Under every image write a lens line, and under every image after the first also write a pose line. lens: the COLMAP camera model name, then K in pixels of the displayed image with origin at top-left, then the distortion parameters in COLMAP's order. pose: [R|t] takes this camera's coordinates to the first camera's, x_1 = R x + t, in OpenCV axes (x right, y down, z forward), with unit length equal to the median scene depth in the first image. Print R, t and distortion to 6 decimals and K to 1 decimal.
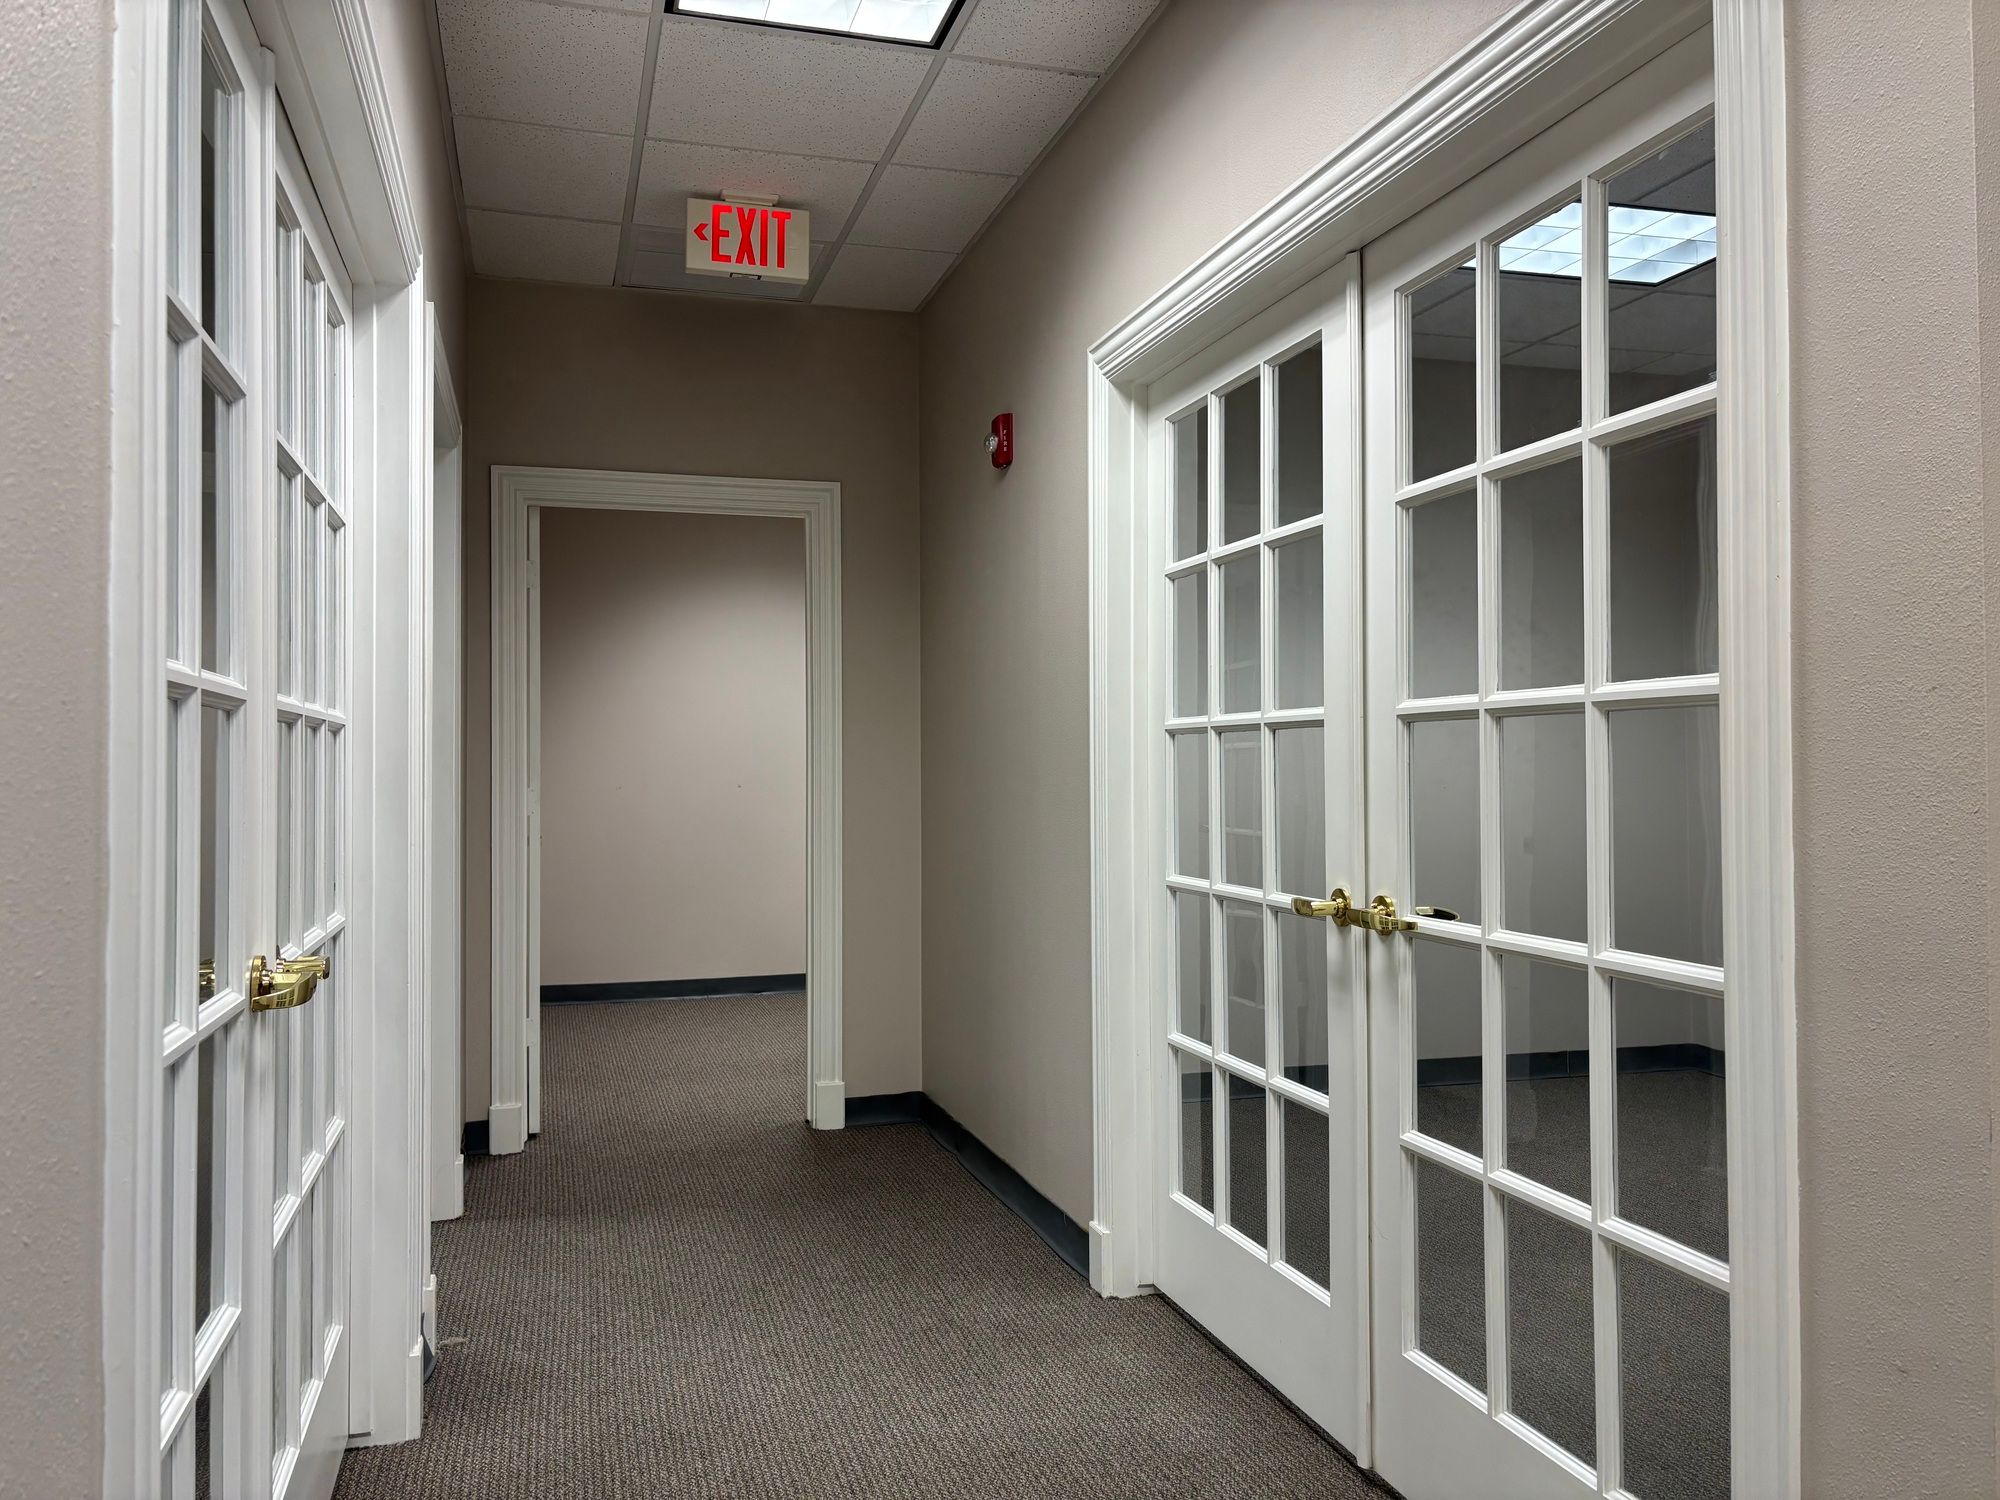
lens RADIAL K [[1506.1, 0, 995.1], [0, 1506.1, 740.9], [0, 0, 1]] dist [0.034714, -0.037790]
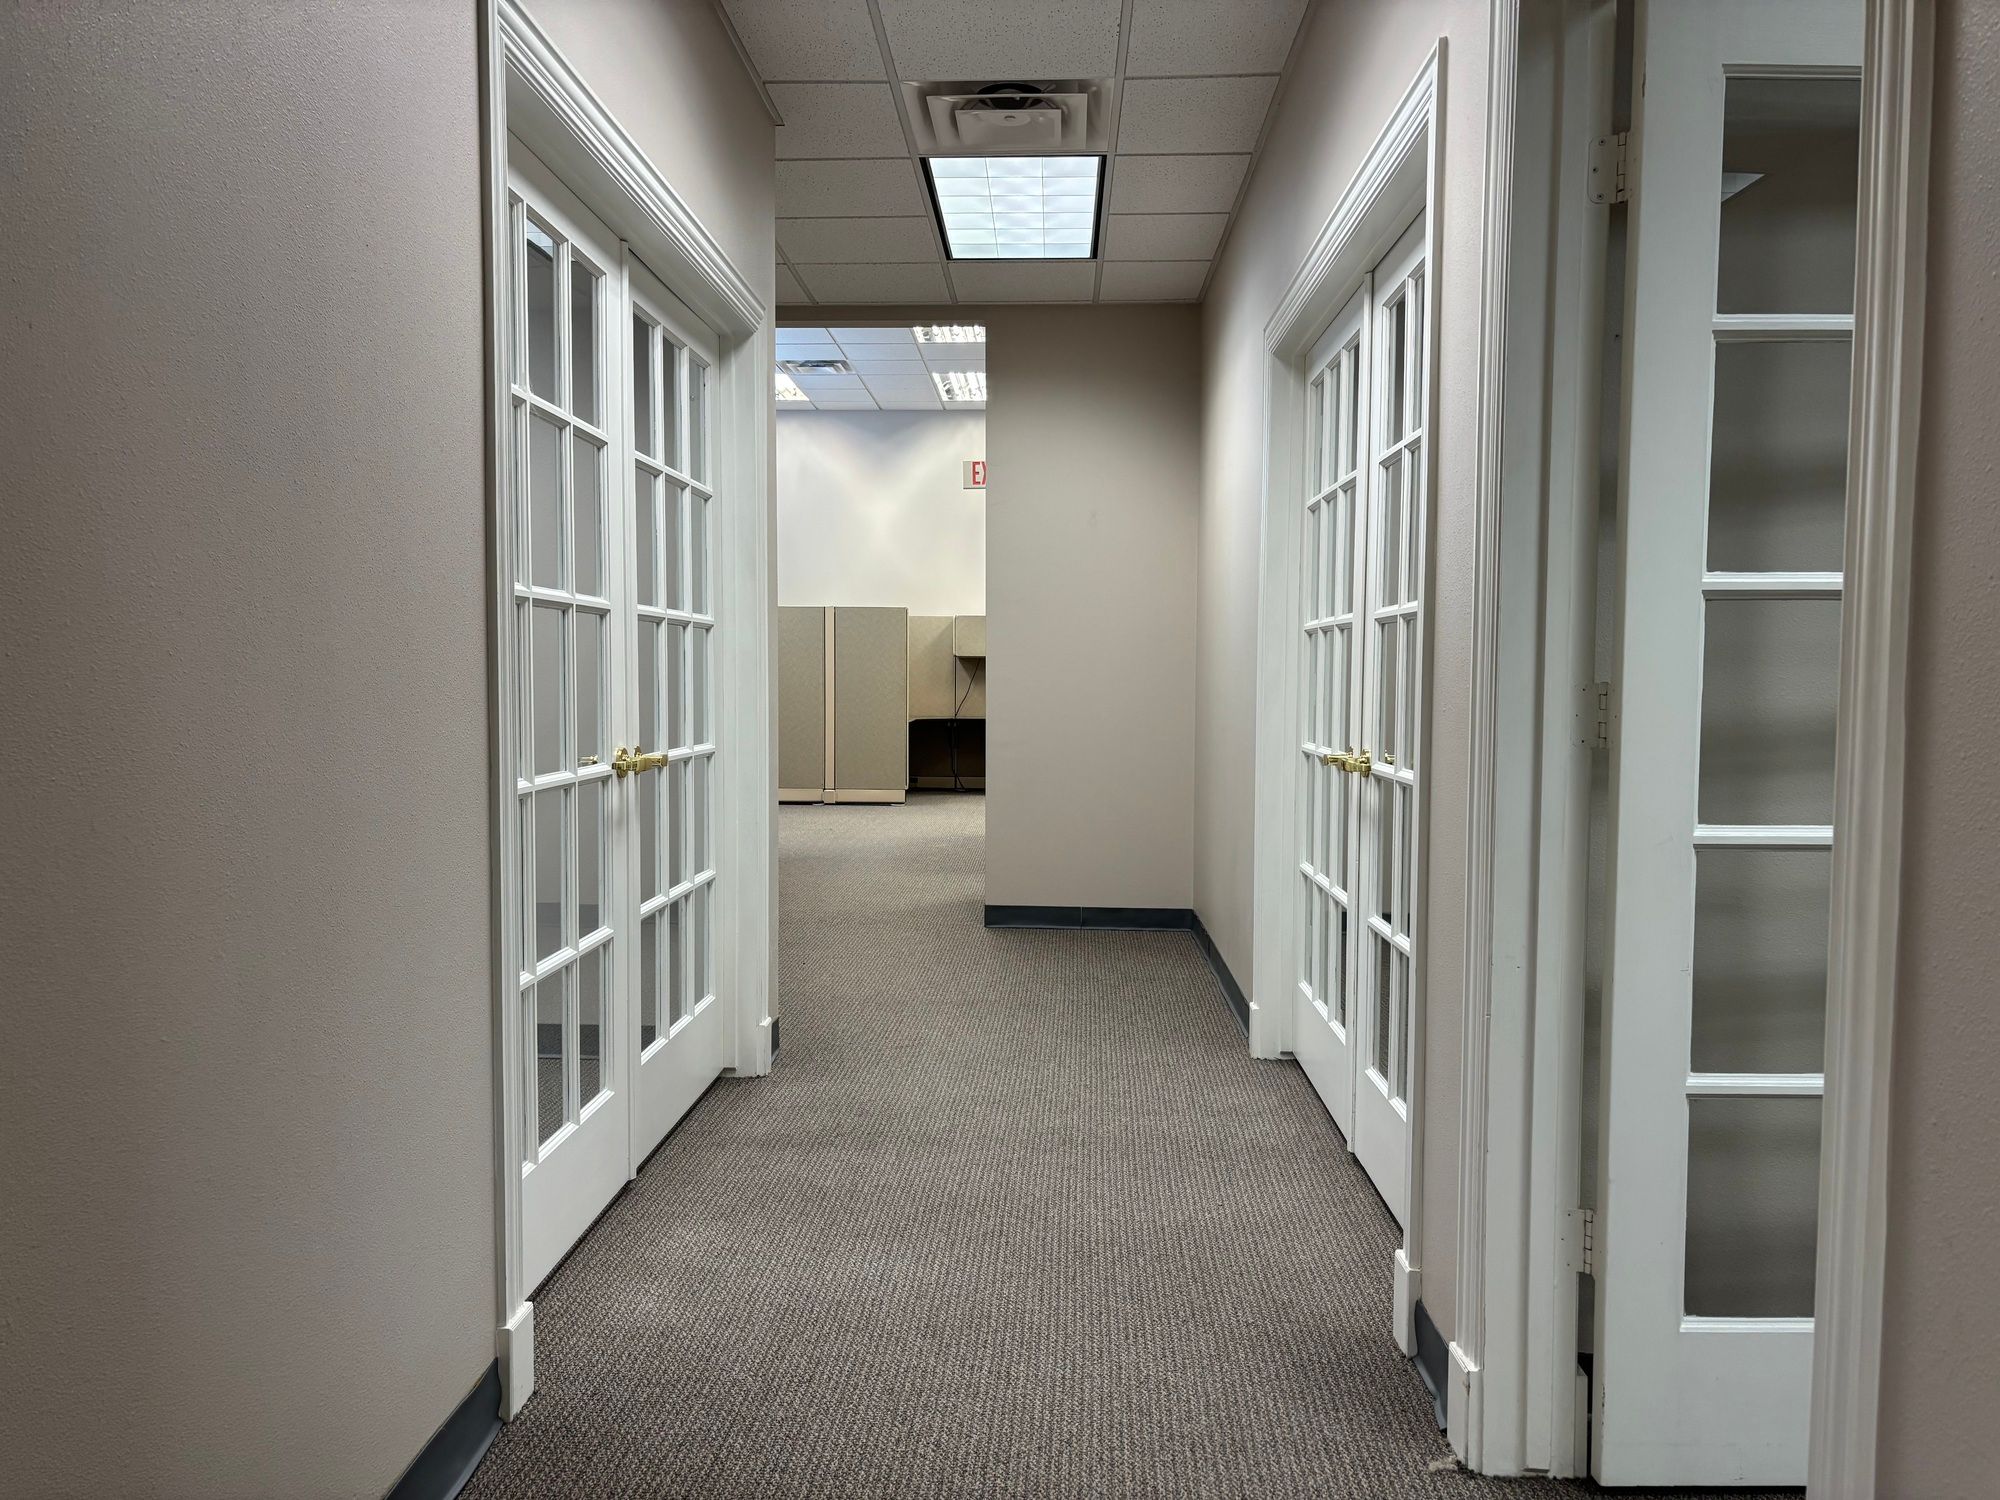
lens RADIAL K [[1506.1, 0, 1011.0], [0, 1506.1, 758.7], [0, 0, 1]] dist [0.034714, -0.037790]
pose [[0.950721, 0.026753, -0.308891, 0.225757], [-0.004019, 0.997250, 0.074003, 0.006575], [0.310021, -0.069115, 0.948214, -0.254271]]
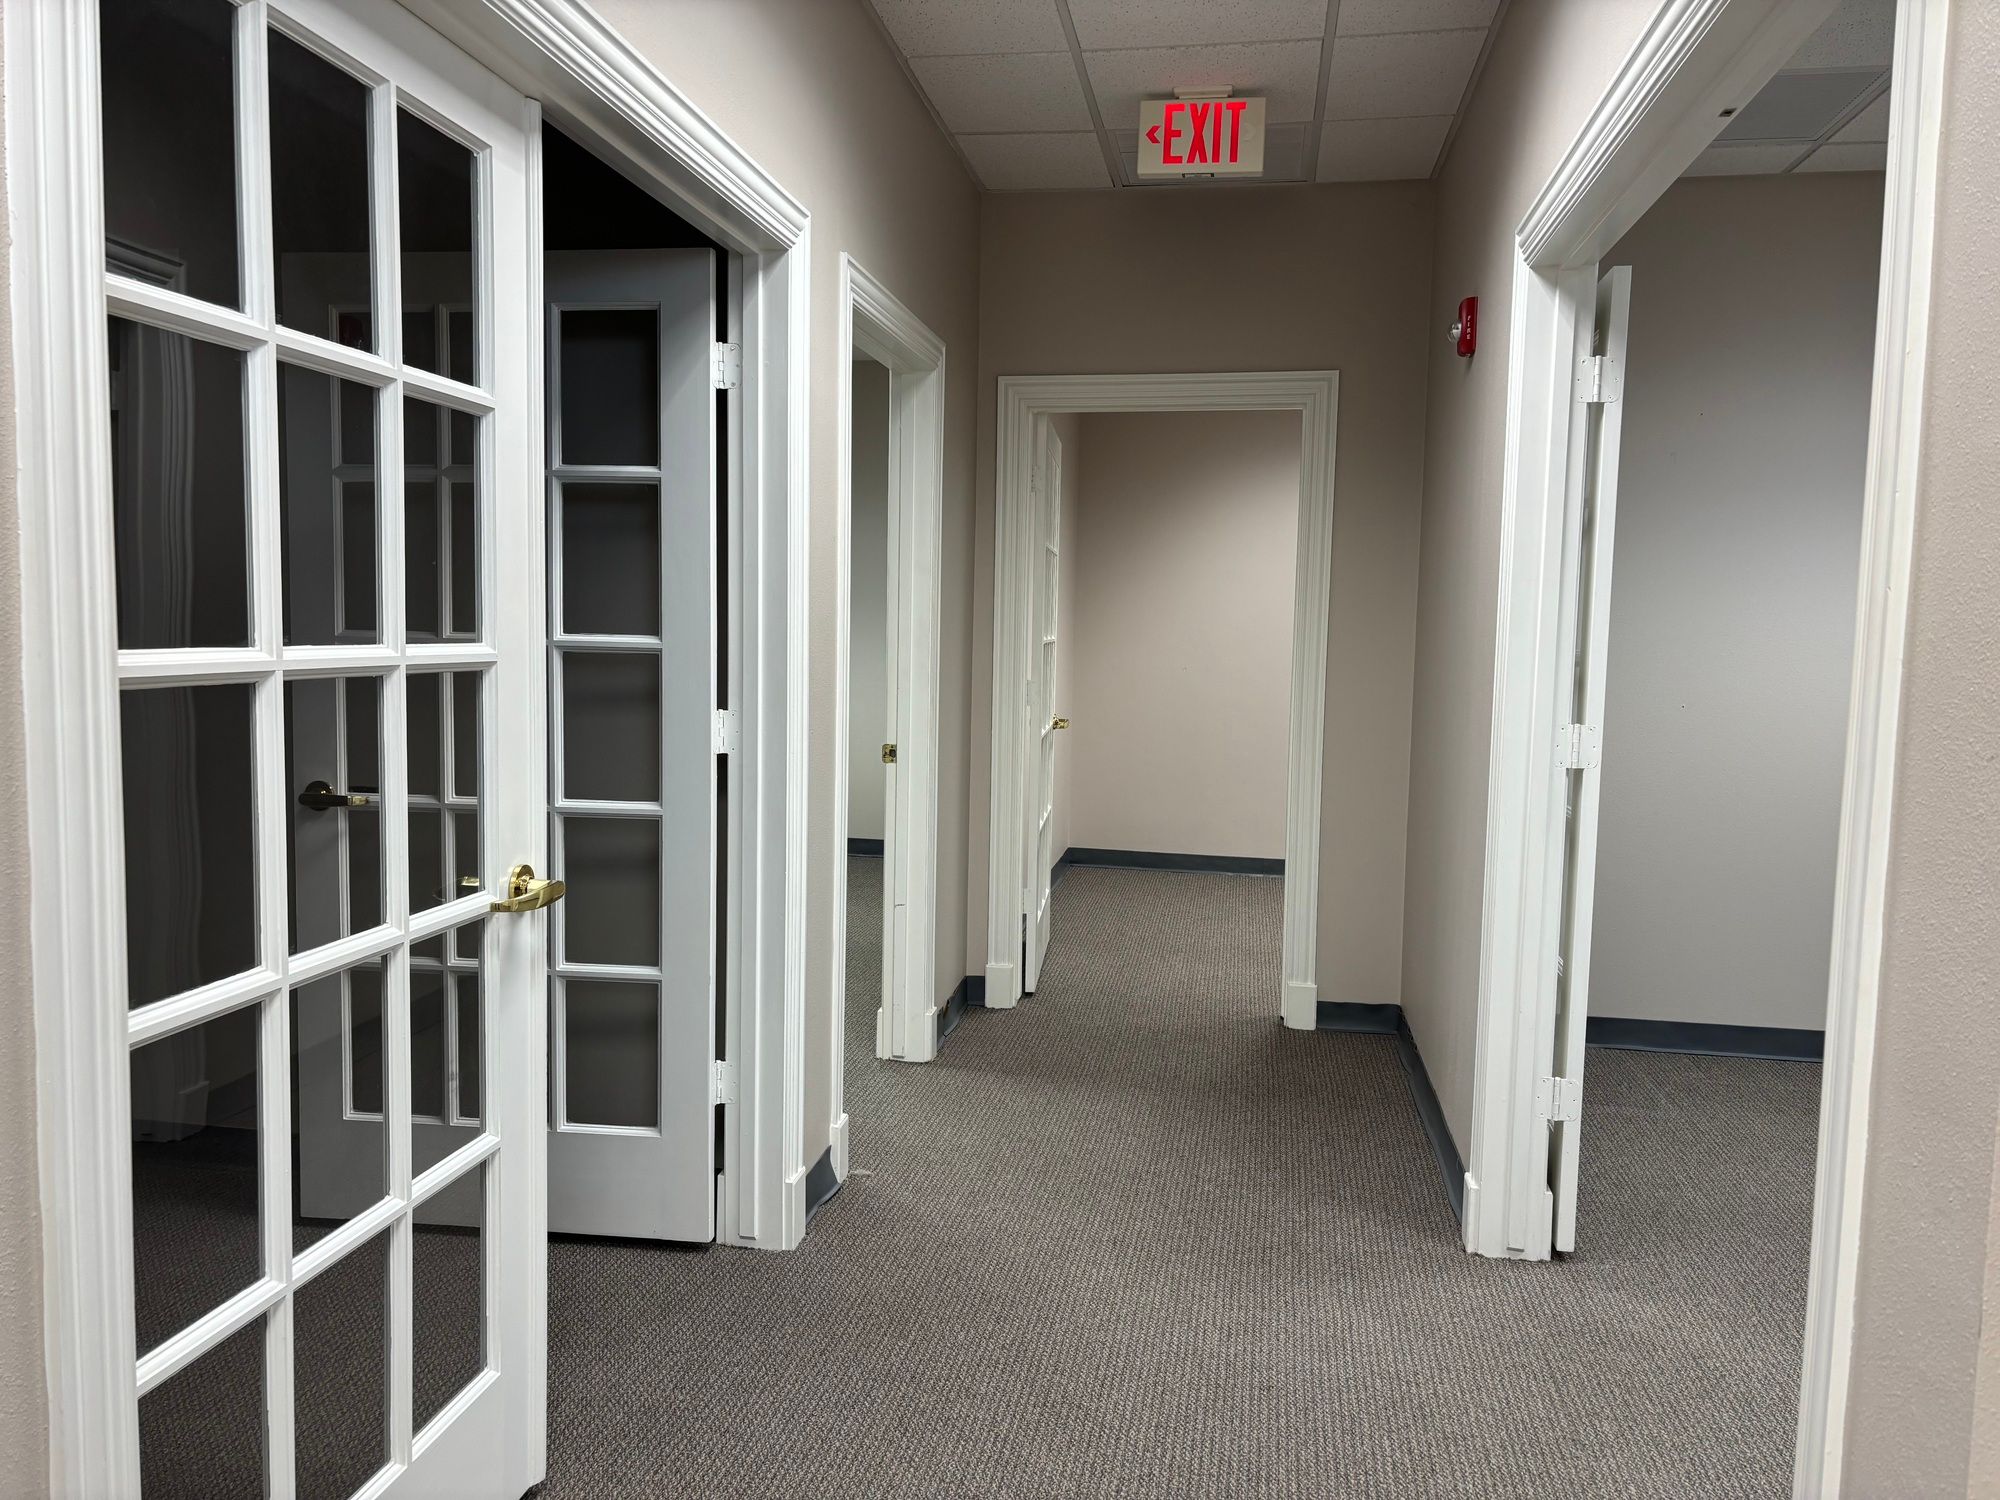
lens RADIAL K [[1506.1, 0, 984.1], [0, 1506.1, 744.5], [0, 0, 1]] dist [0.034714, -0.037790]
pose [[0.896911, 0.059406, -0.438203, 0.164216], [-0.016551, 0.994751, 0.100980, -0.036369], [0.441902, -0.083317, 0.893186, 0.029082]]
